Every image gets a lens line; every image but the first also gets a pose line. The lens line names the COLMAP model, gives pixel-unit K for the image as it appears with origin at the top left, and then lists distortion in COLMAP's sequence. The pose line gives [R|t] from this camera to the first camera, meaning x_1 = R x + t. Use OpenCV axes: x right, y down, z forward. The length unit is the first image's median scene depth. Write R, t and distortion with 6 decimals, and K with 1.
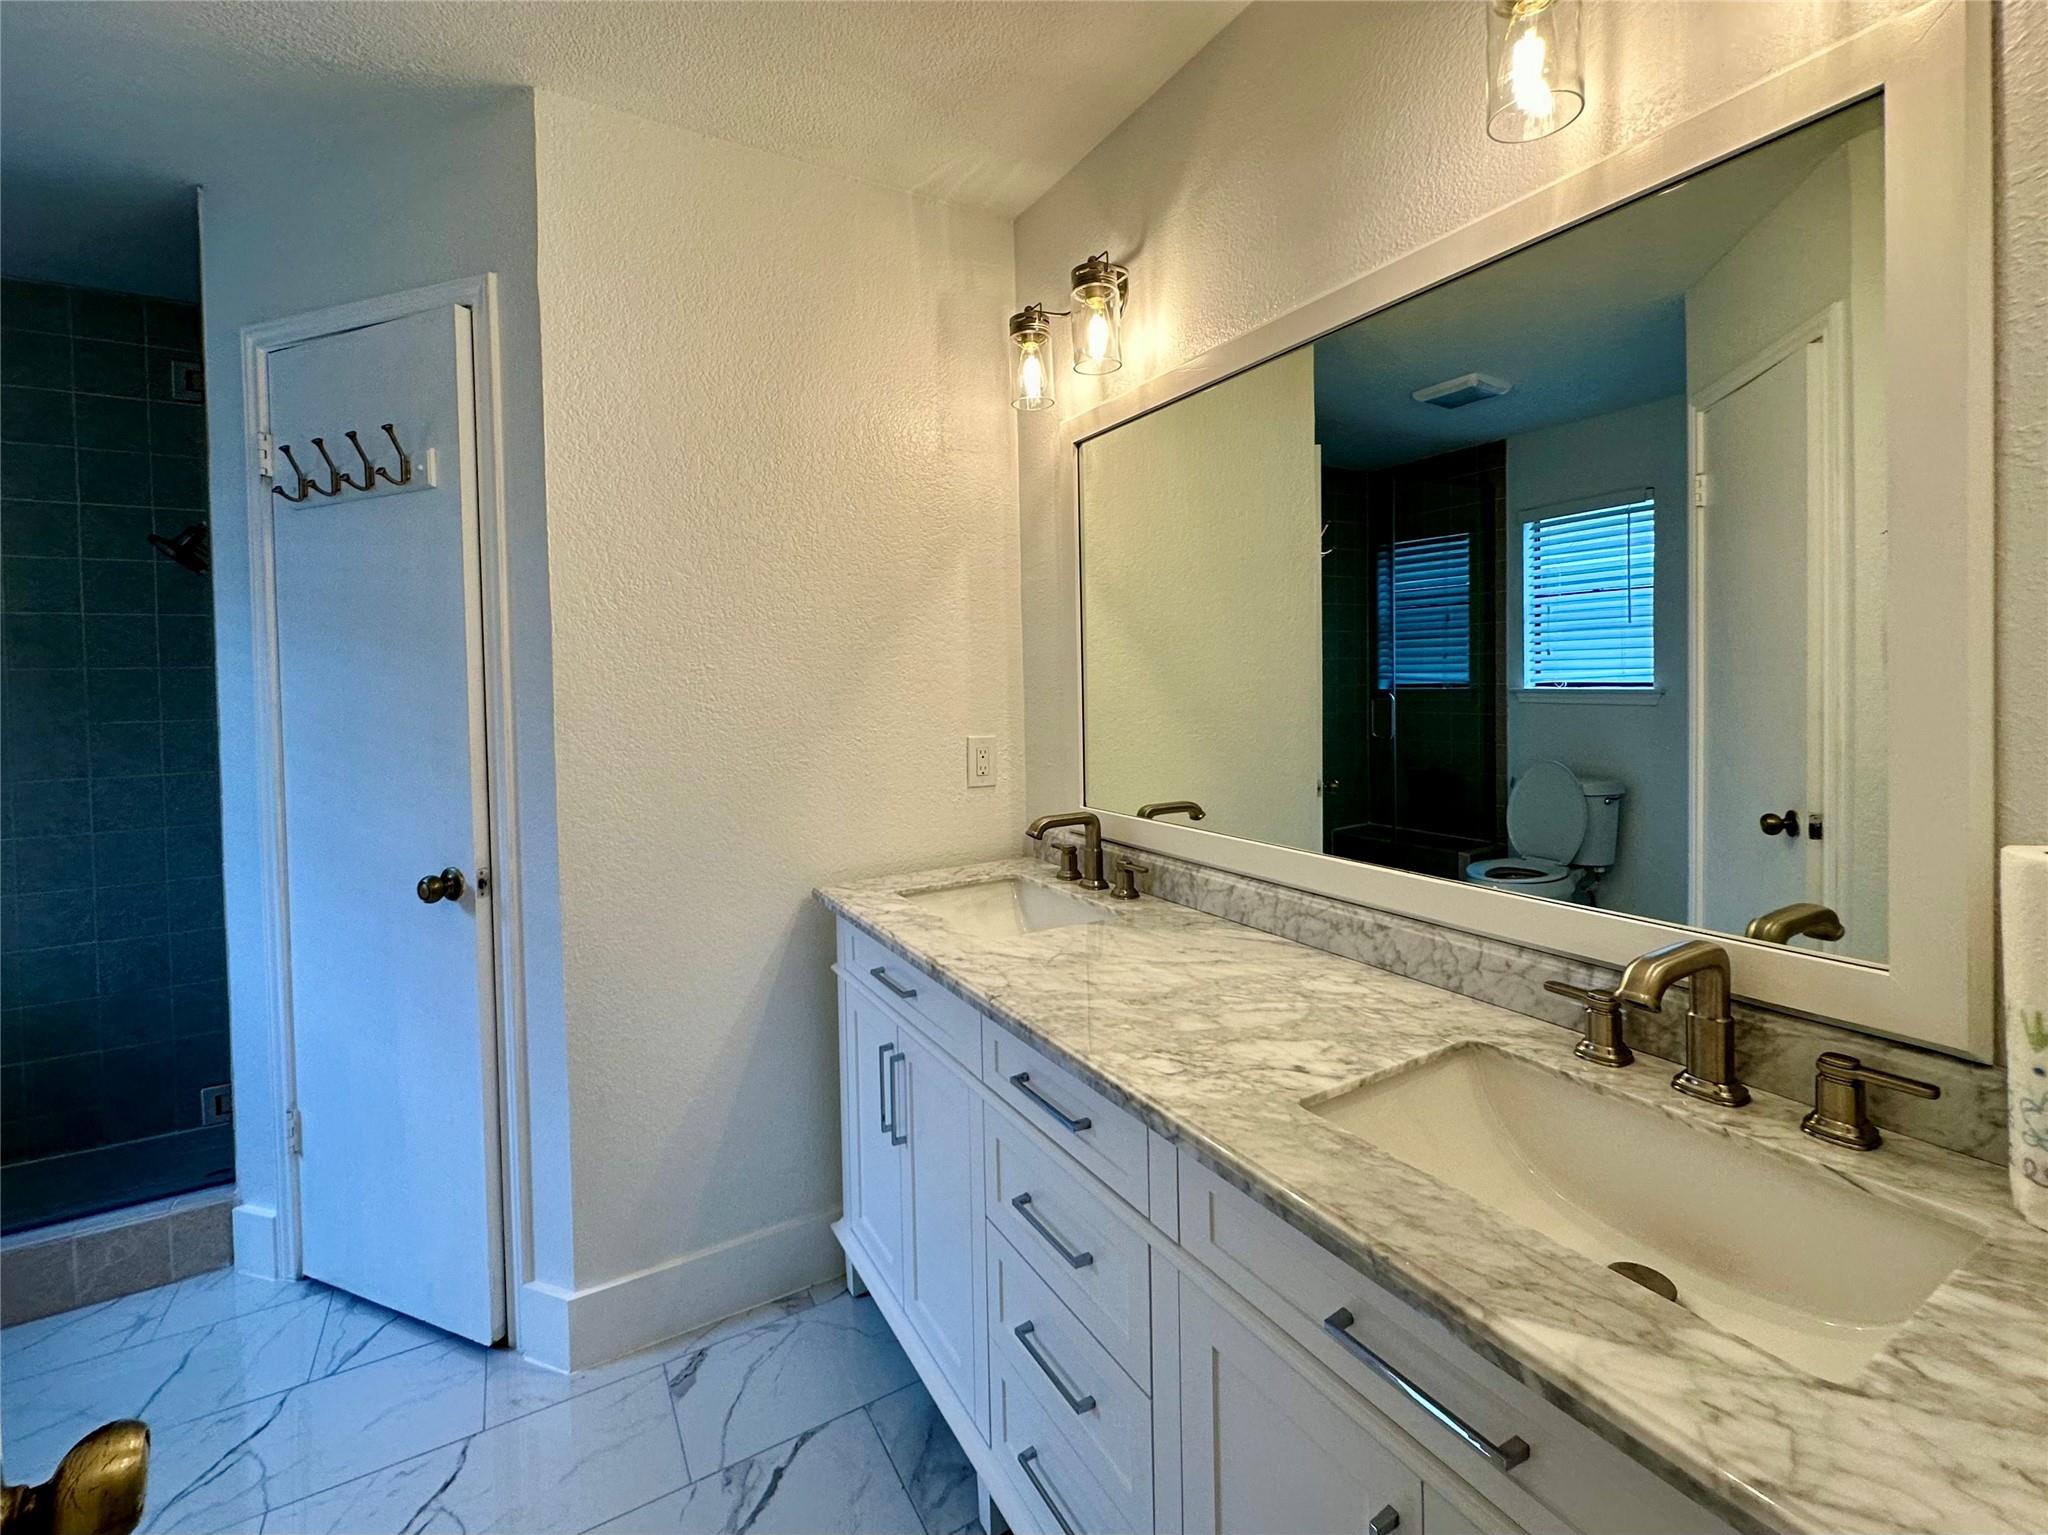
lens RADIAL K [[884.1, 0, 1016.6], [0, 884.1, 707.5], [0, 0, 1]] dist [0.001813, -0.000504]
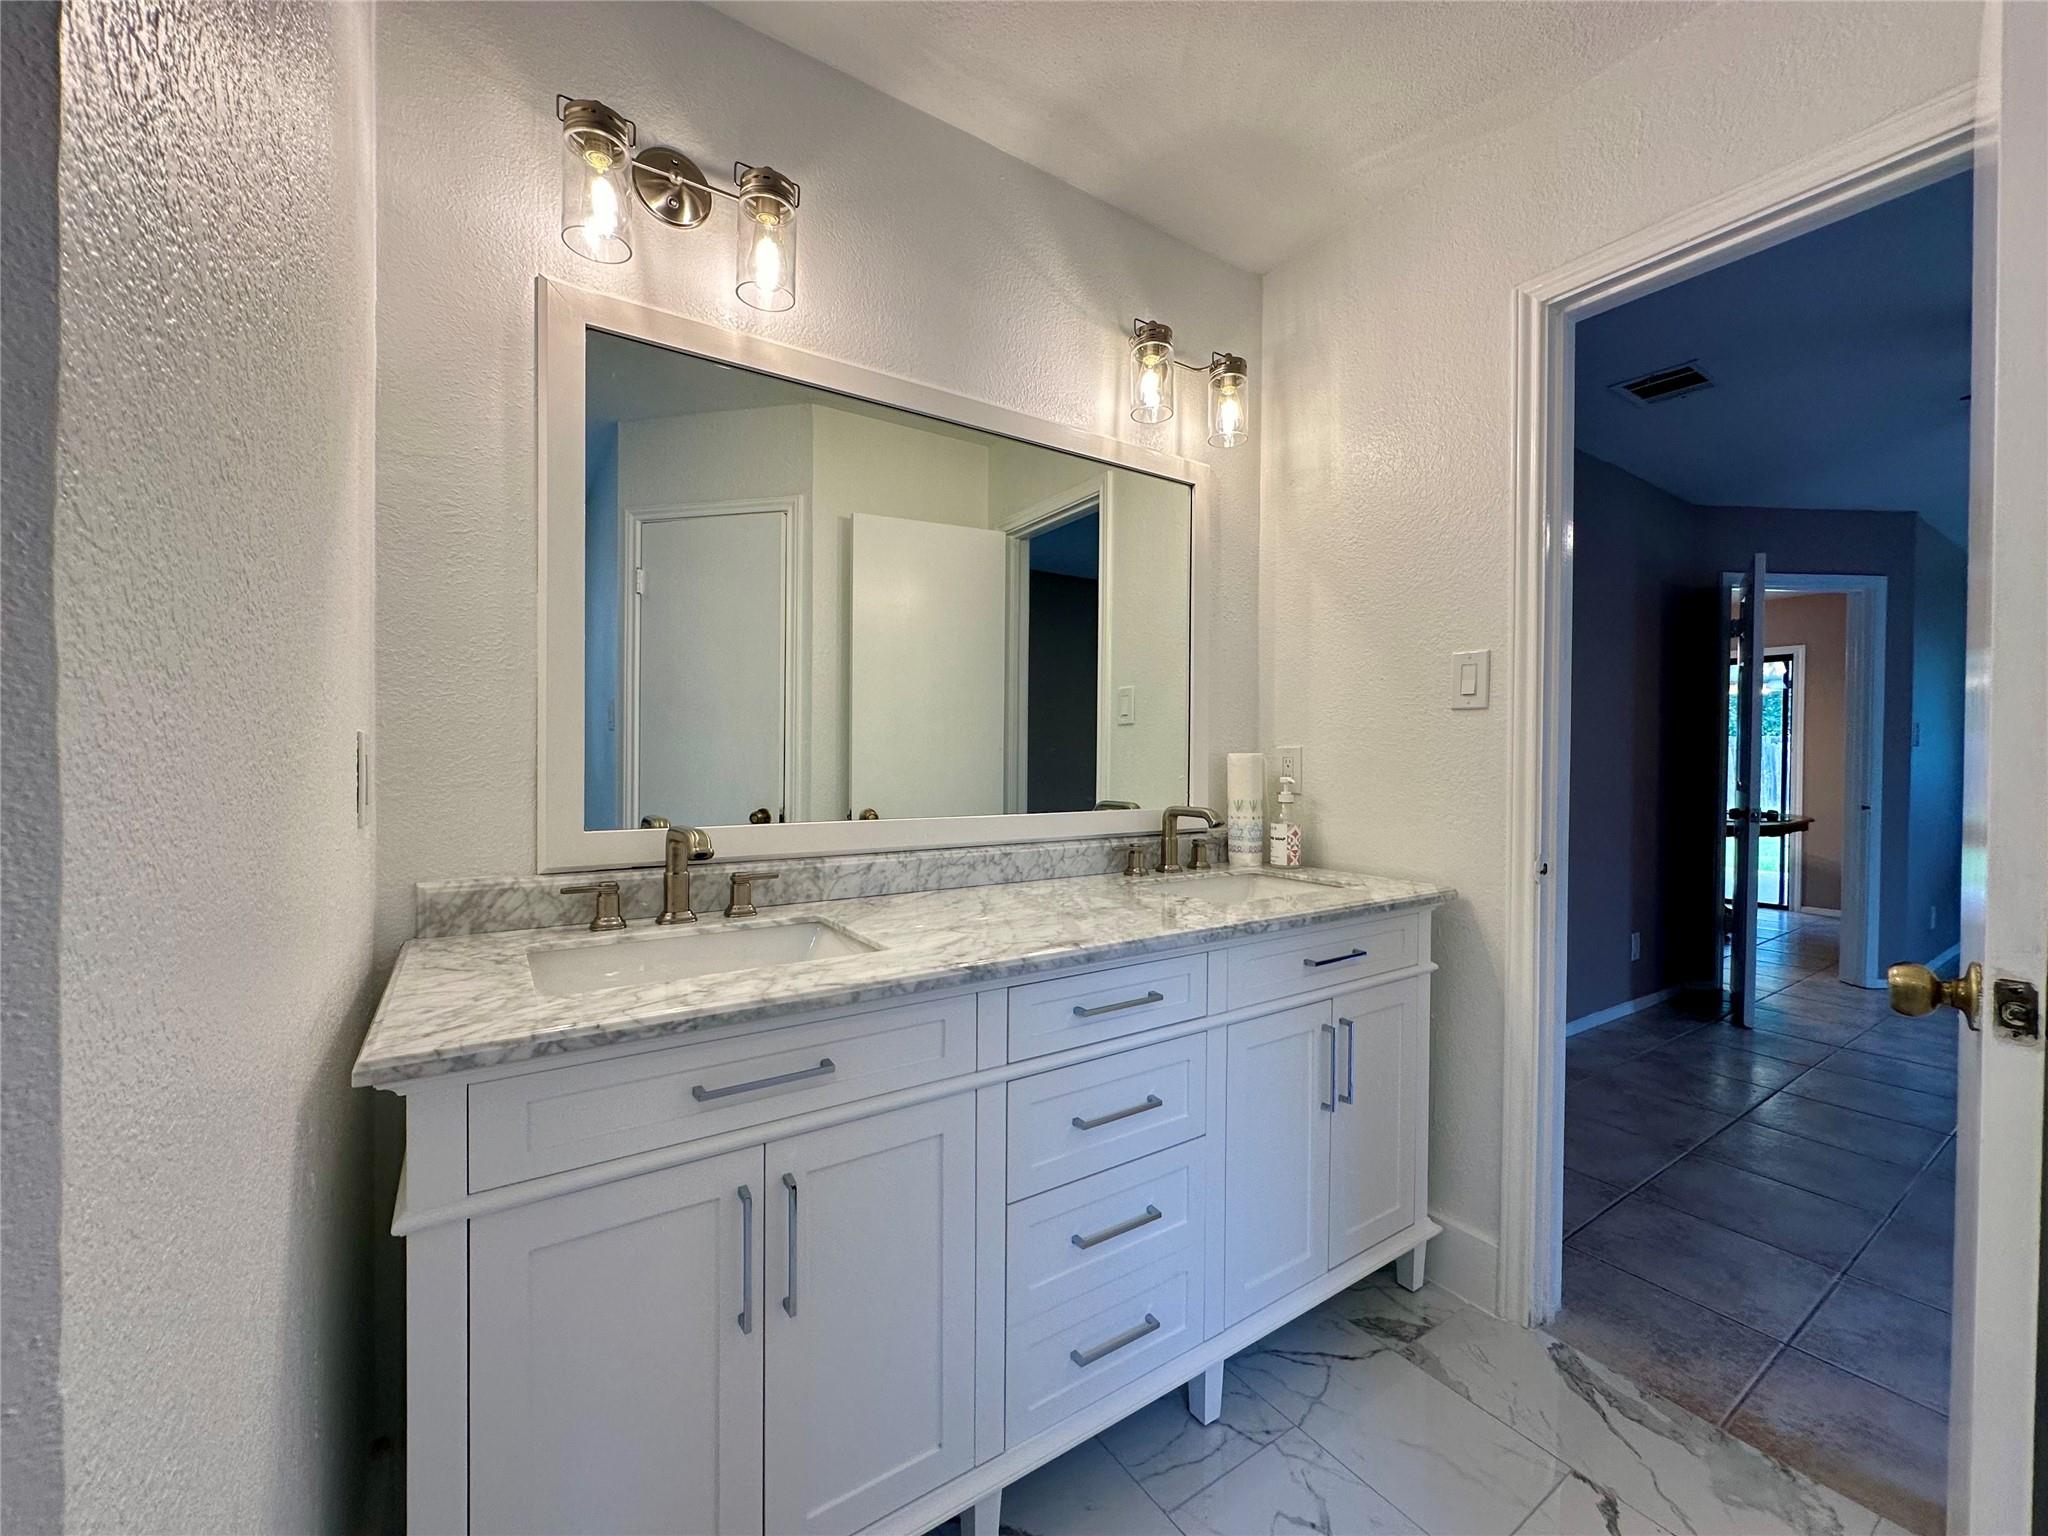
lens RADIAL K [[806.7, 0, 1020.7], [0, 806.7, 758.1], [0, 0, 1]] dist [-0.000097, -0.000215]
pose [[-0.061588, 0.020688, 0.997887, -0.831803], [0.025071, 0.999502, -0.019174, 0.099796], [-0.997787, 0.023837, -0.062076, 0.931390]]
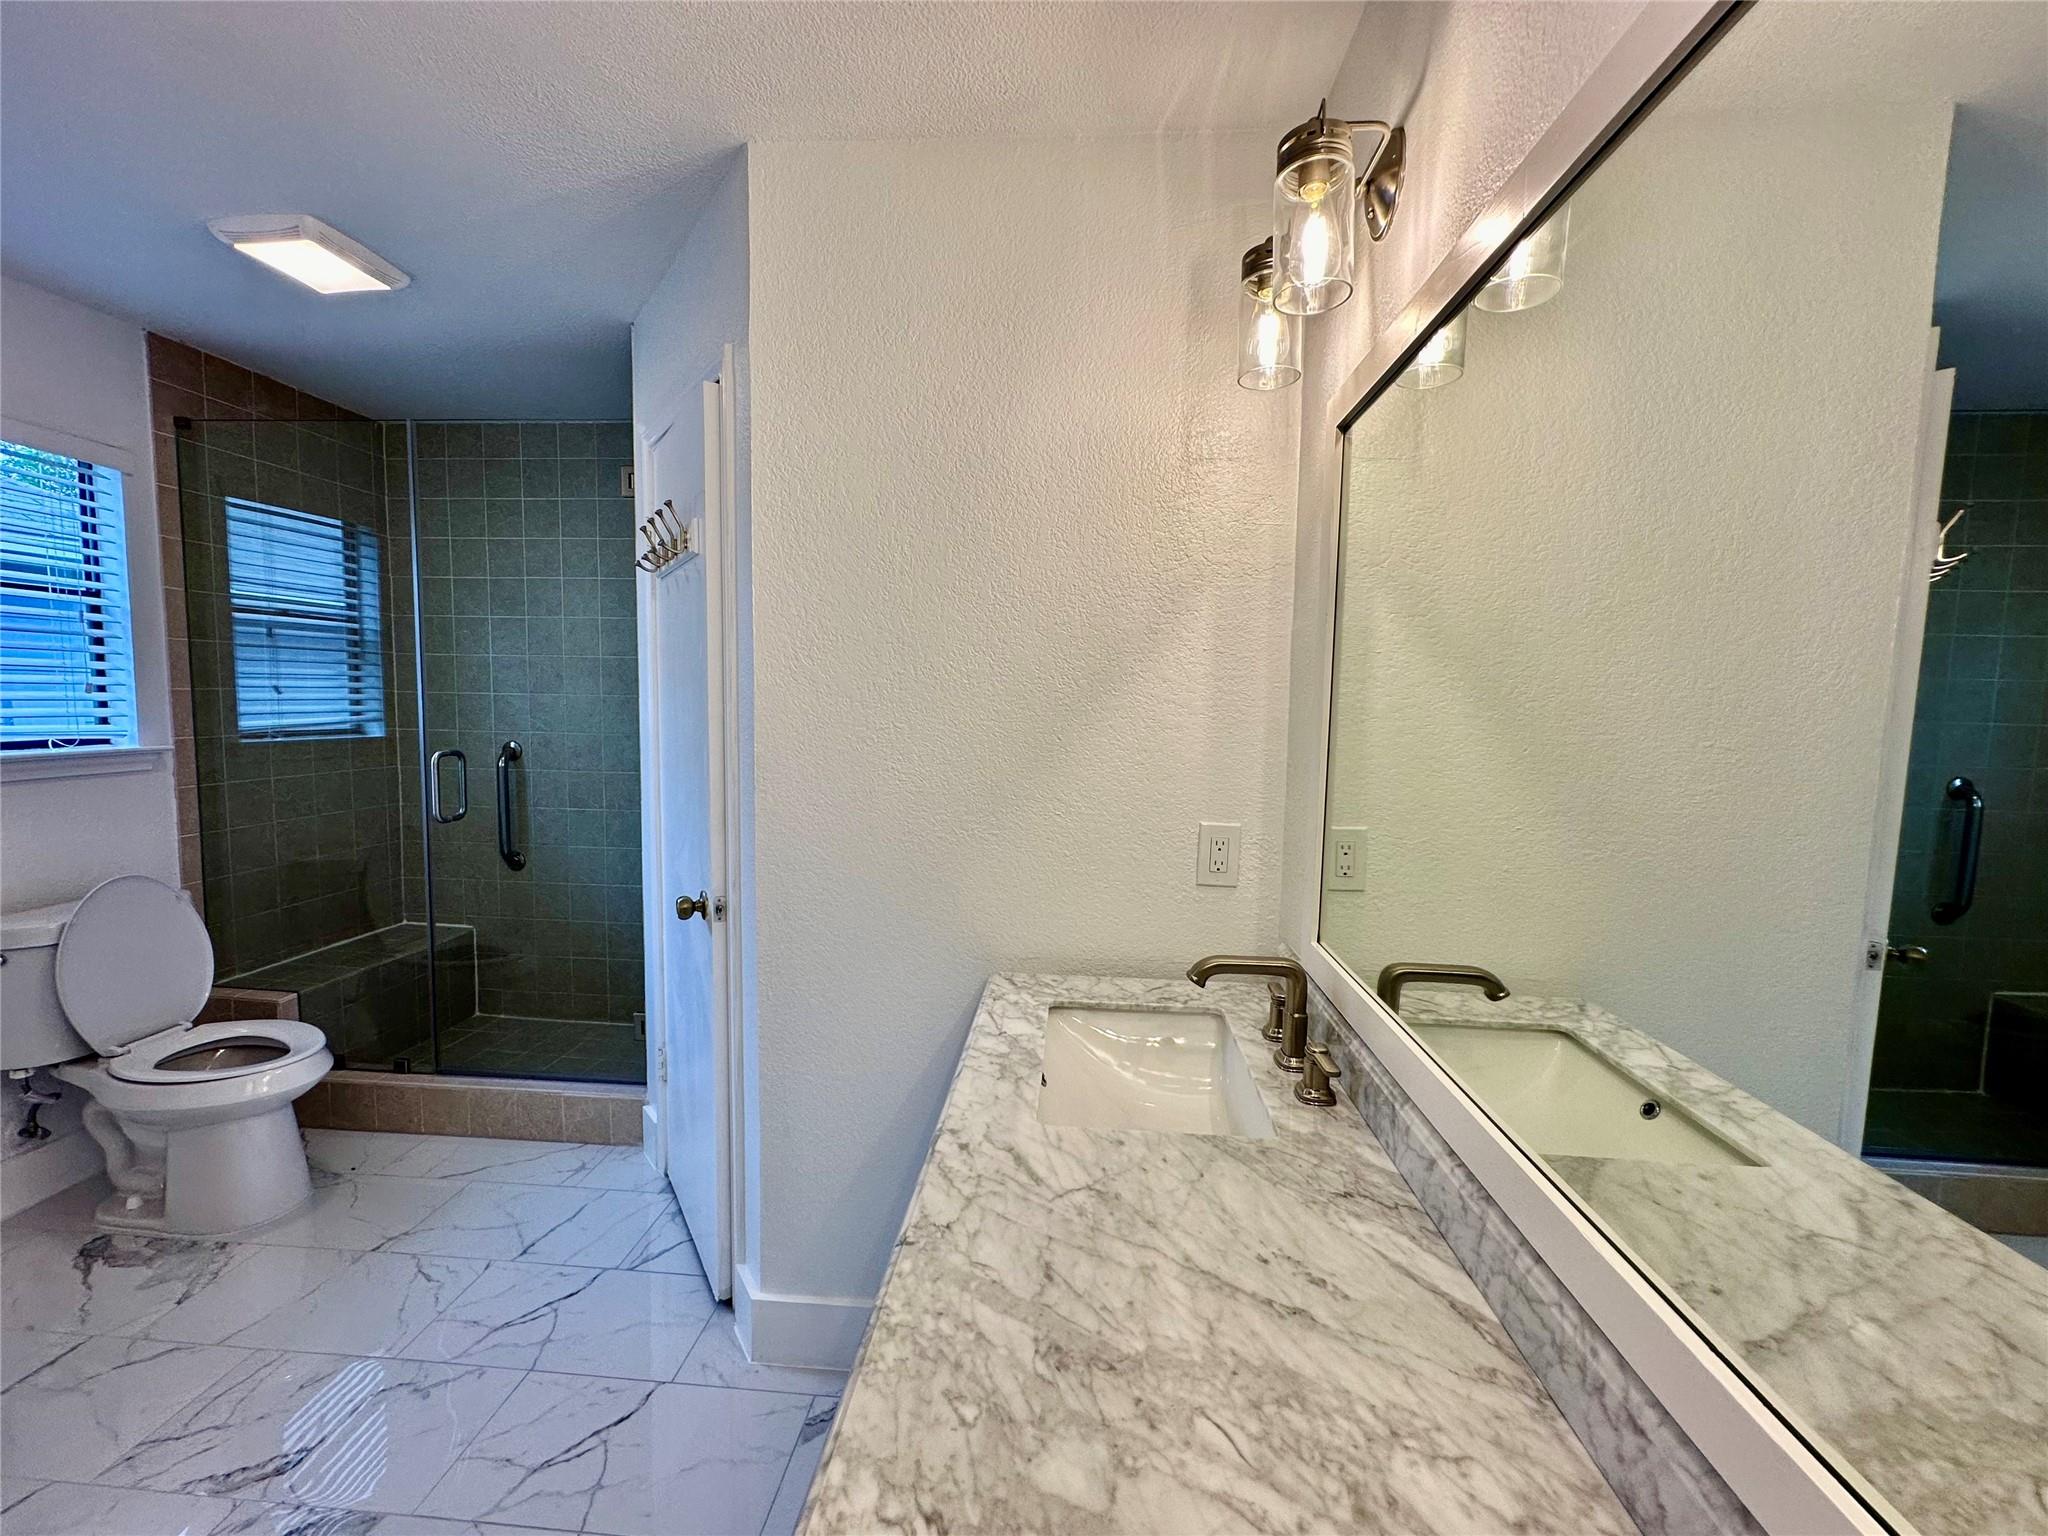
lens RADIAL K [[806.7, 0, 1018.8], [0, 806.7, 776.1], [0, 0, 1]] dist [-0.000097, -0.000215]
pose [[0.825825, 0.088066, -0.557007, 0.311628], [-0.056163, 0.995664, 0.074152, -0.079068], [0.561122, -0.029953, 0.827191, 0.440955]]
